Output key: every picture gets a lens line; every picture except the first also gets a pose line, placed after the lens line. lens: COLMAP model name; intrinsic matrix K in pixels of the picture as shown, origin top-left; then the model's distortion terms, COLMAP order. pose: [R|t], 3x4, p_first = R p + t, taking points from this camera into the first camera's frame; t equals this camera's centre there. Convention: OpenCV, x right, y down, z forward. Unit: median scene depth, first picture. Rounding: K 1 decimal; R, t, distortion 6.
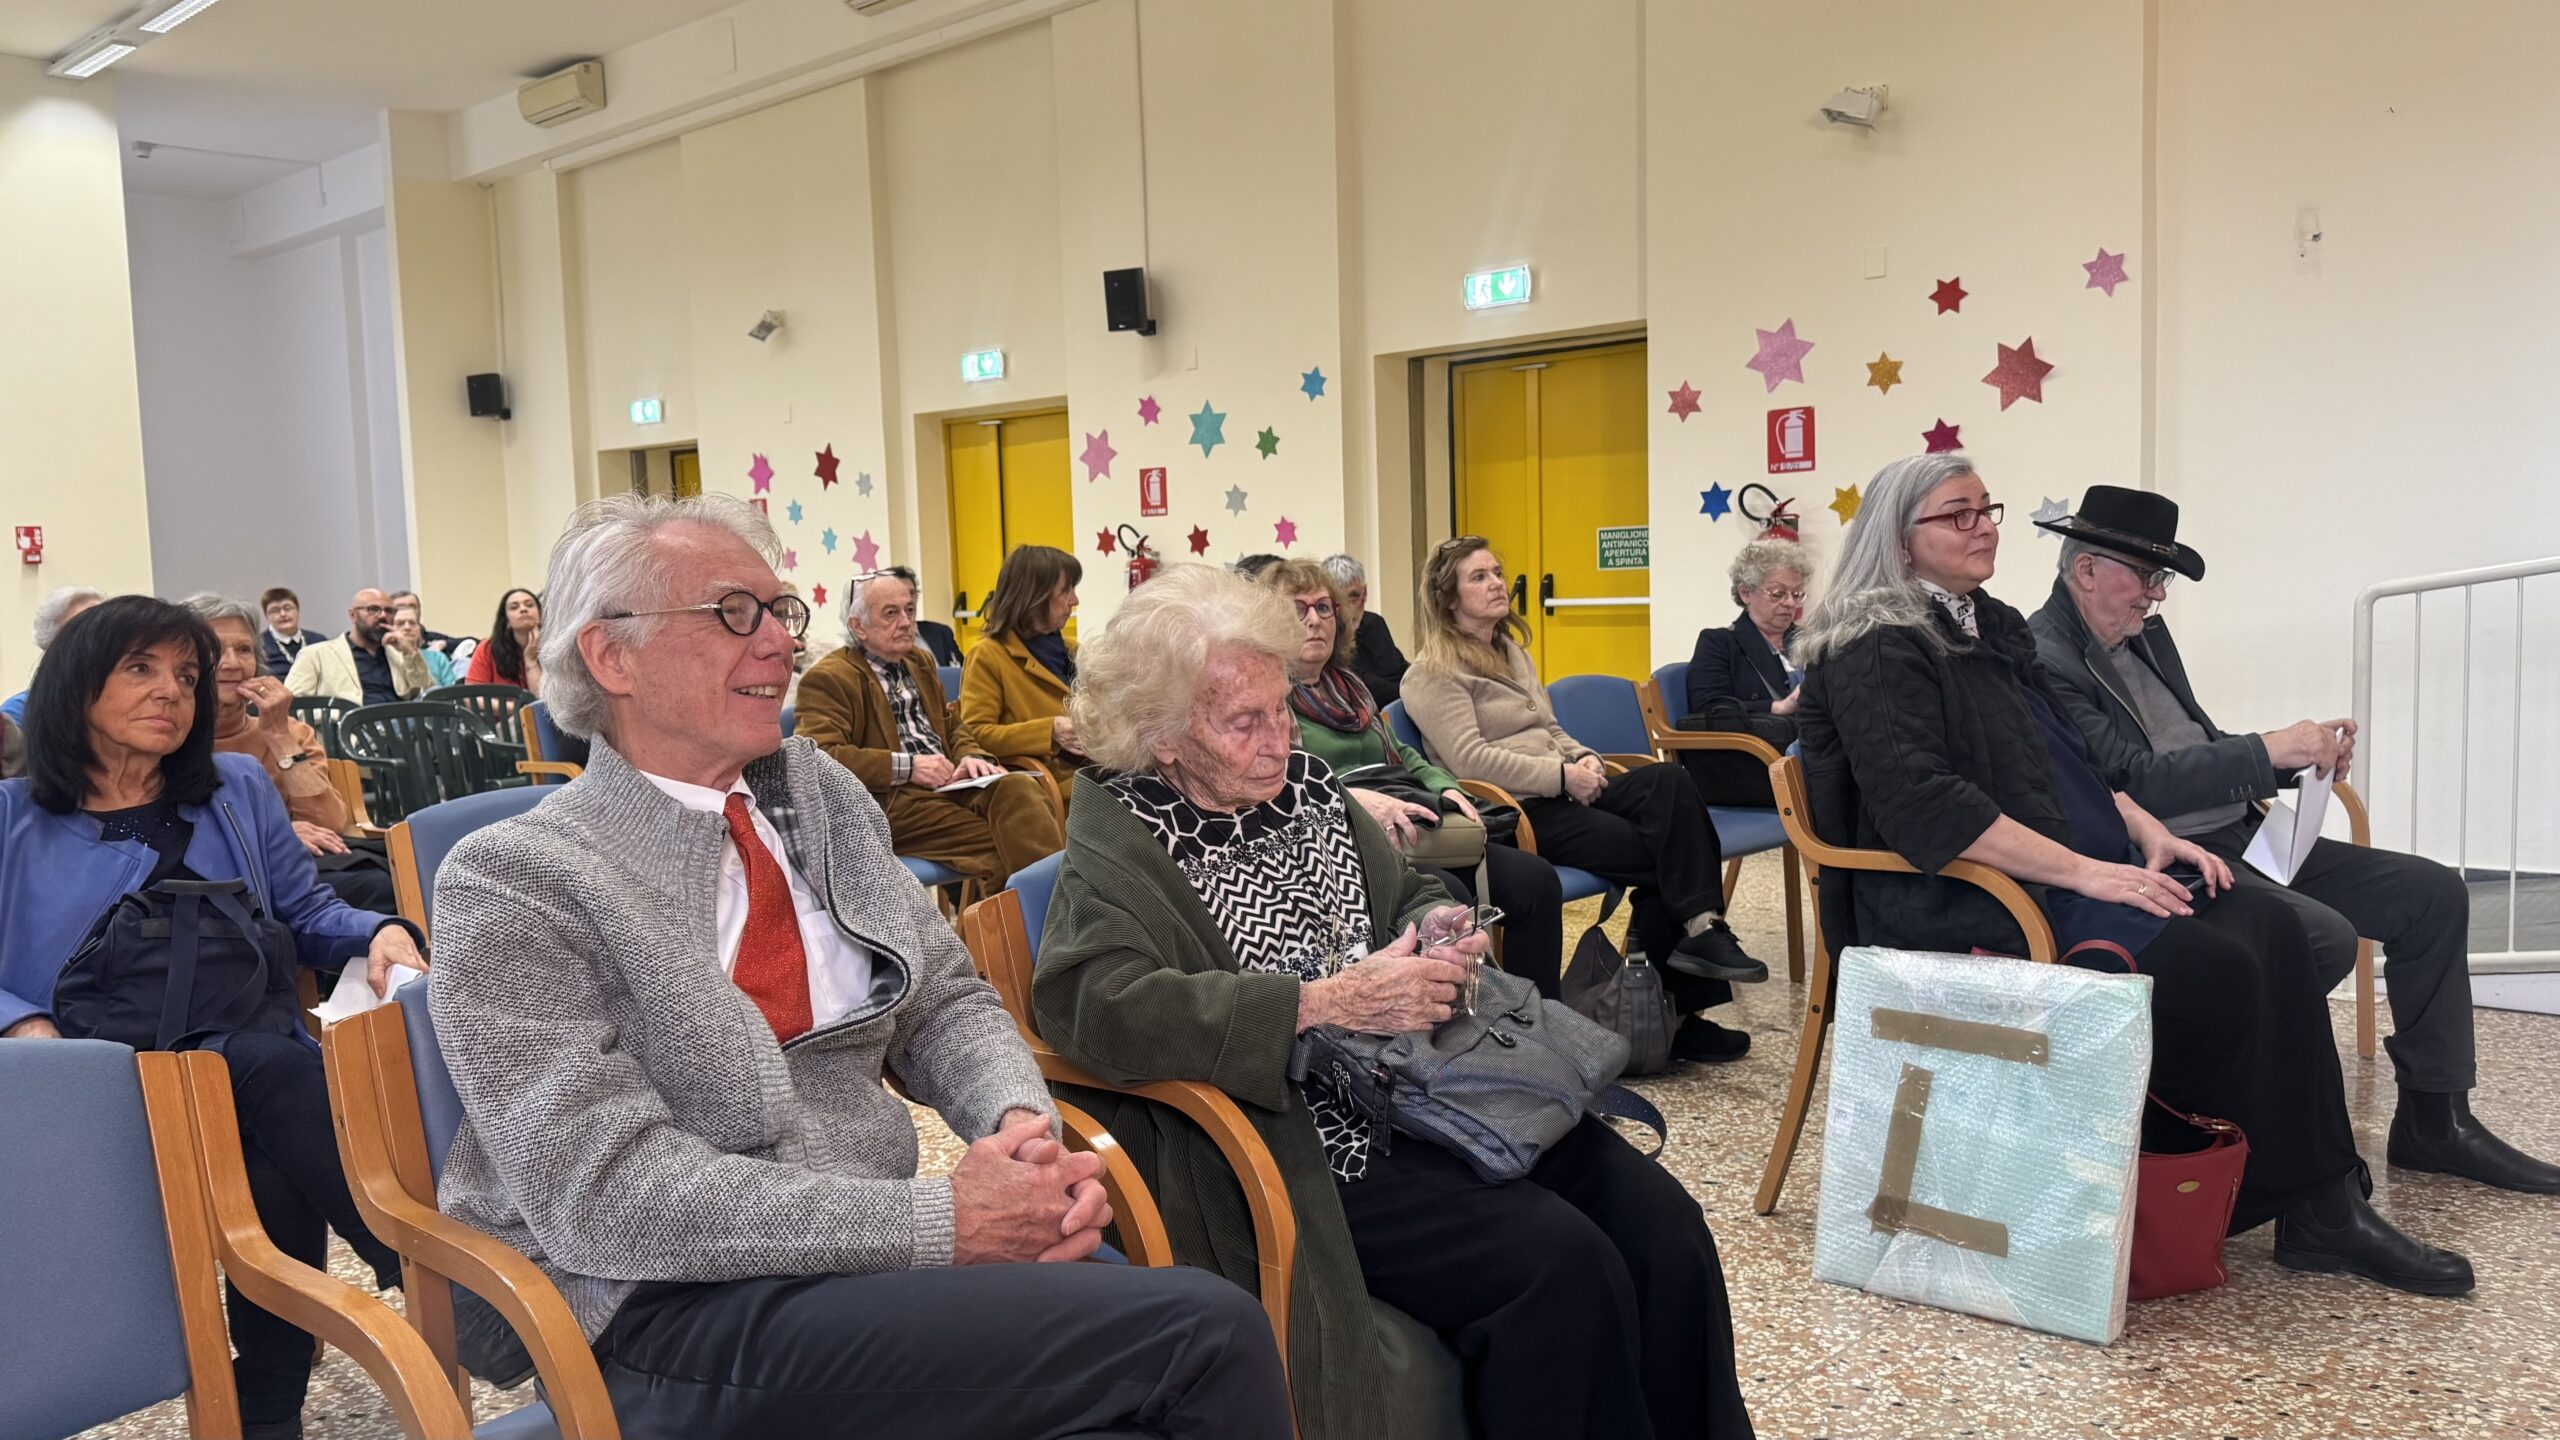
lens RADIAL K [[1907.9, 0, 1272.8], [0, 1907.9, 720.8], [0, 0, 1]] dist [-0.006669, 0.000584]
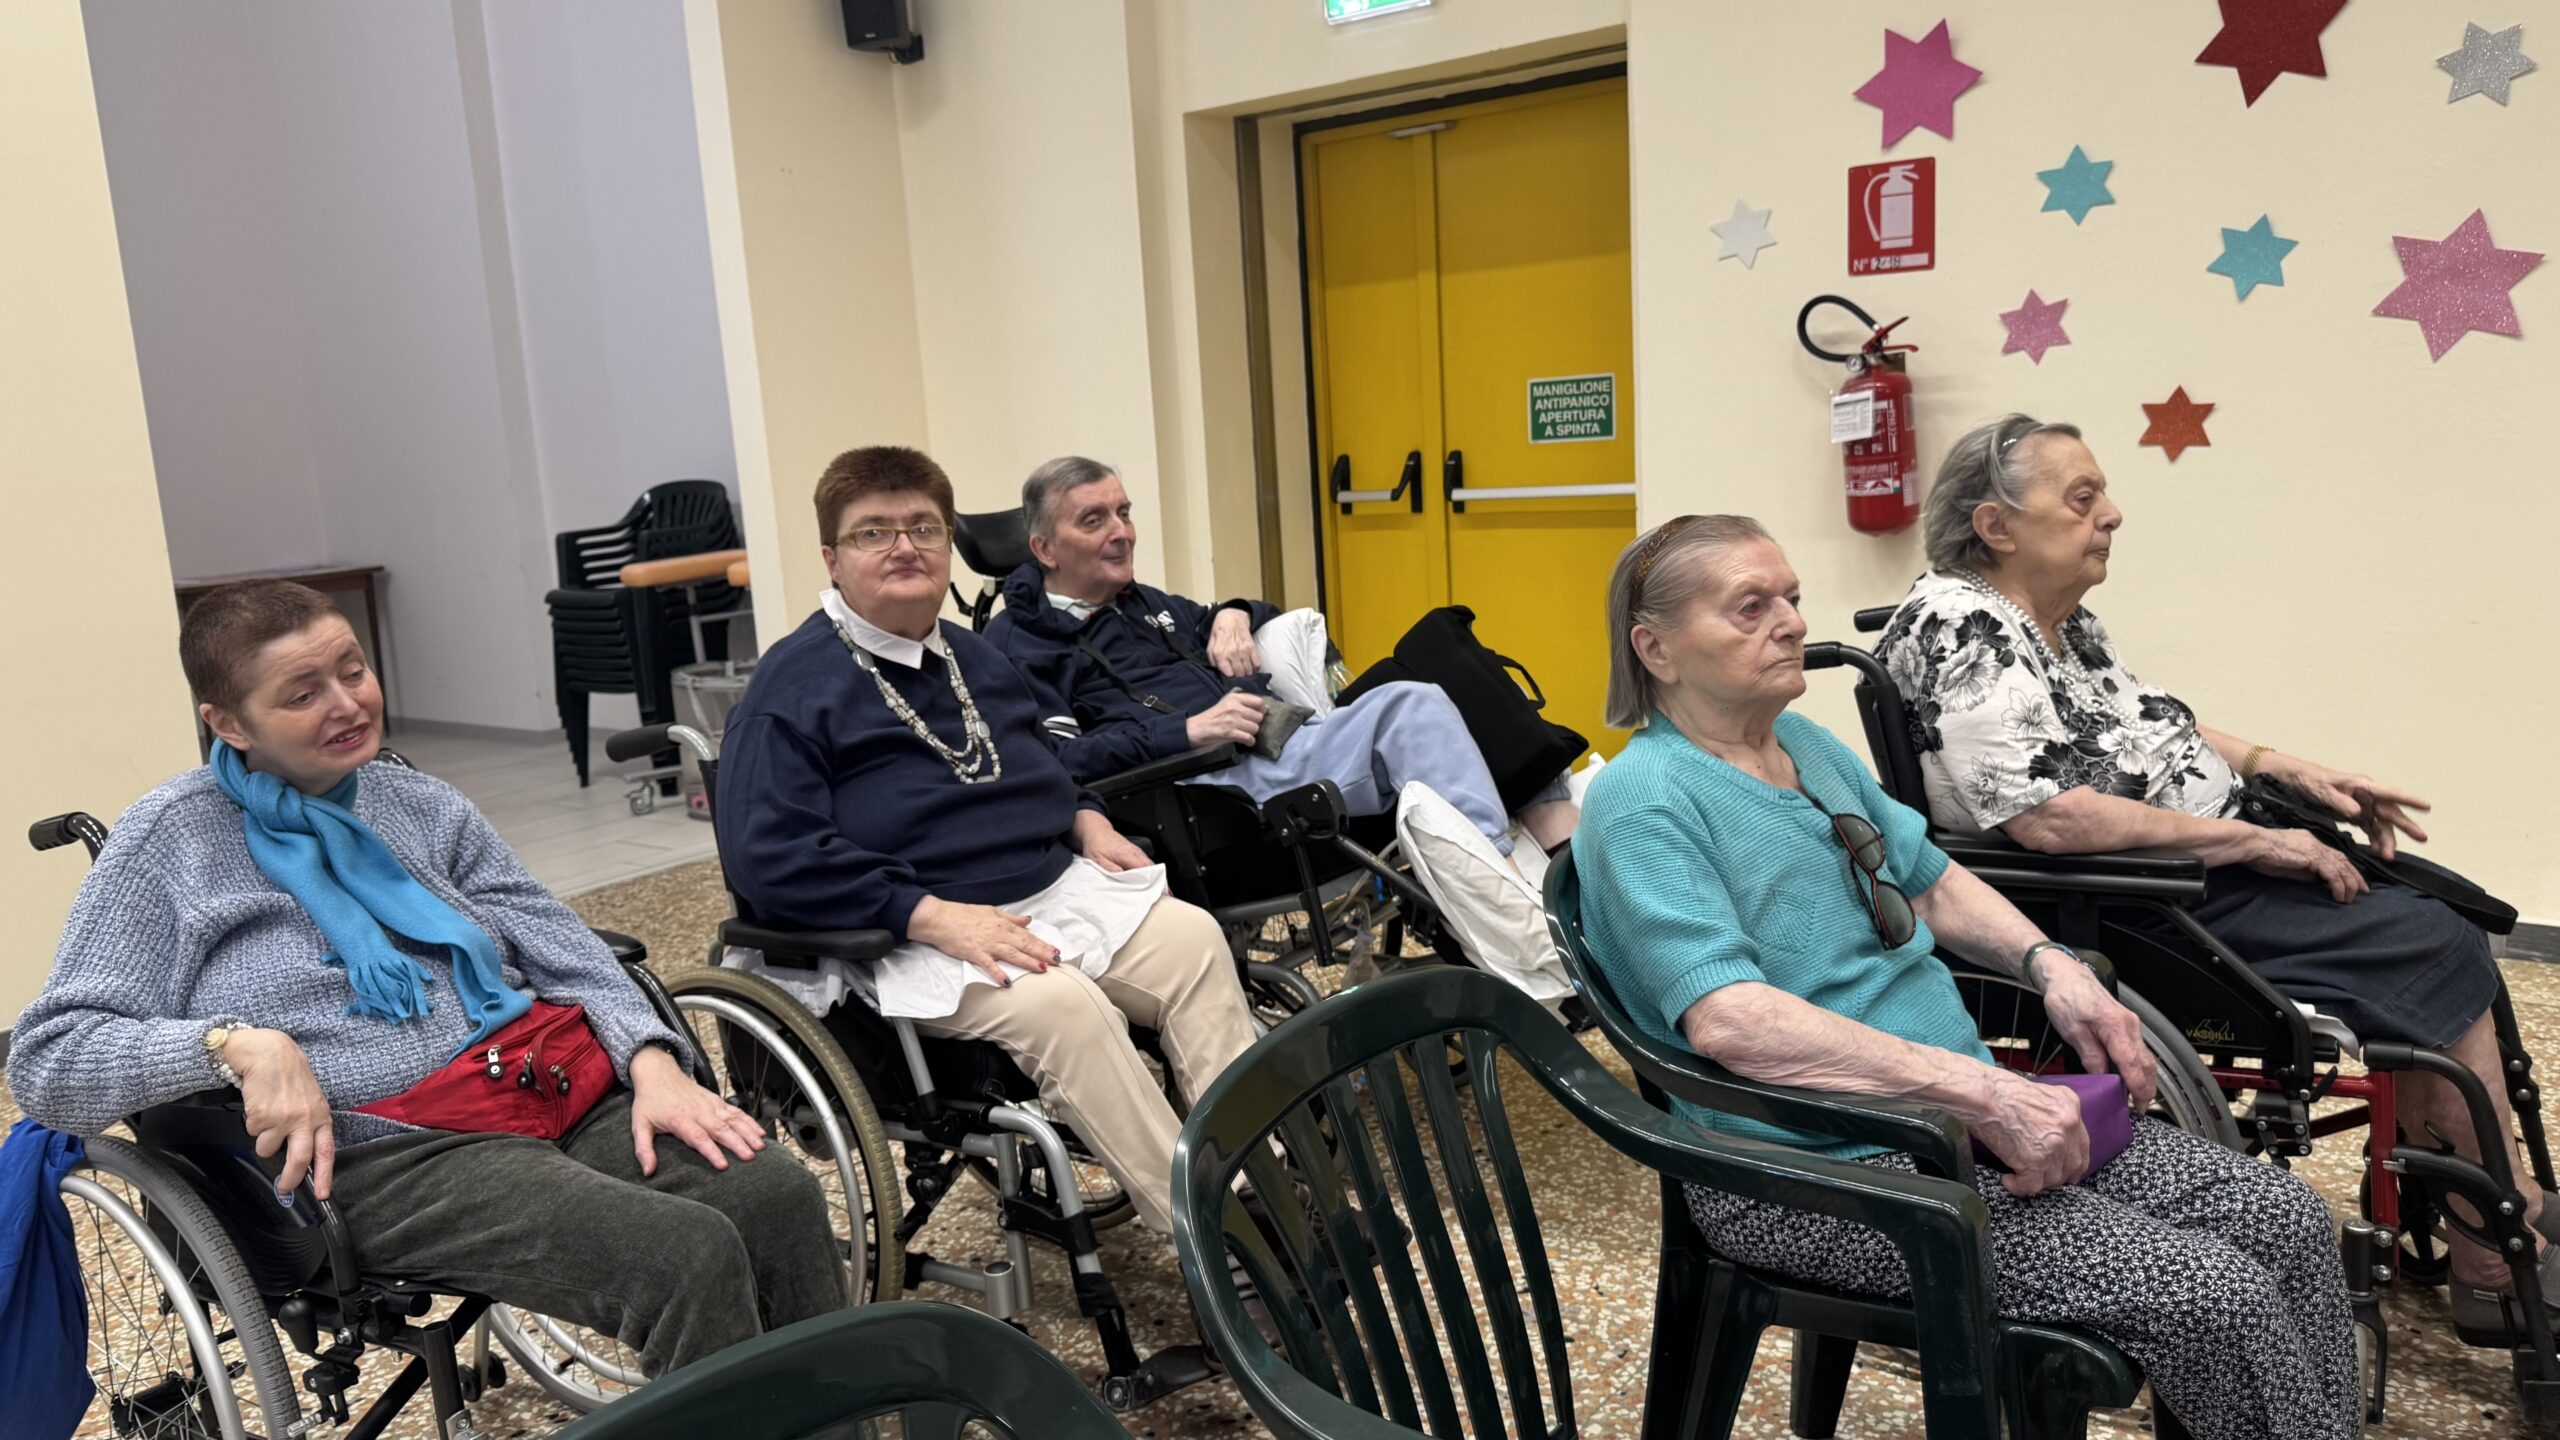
lens RADIAL K [[1807.2, 0, 1289.3], [0, 1807.2, 736.8], [0, 0, 1]] dist [0.003942, -0.000737]
pose [[0.994813, -0.042165, 0.092574, 0.024773], [0.033669, 0.995236, 0.091491, -0.037713], [-0.095991, -0.087900, 0.991493, 0.374080]]
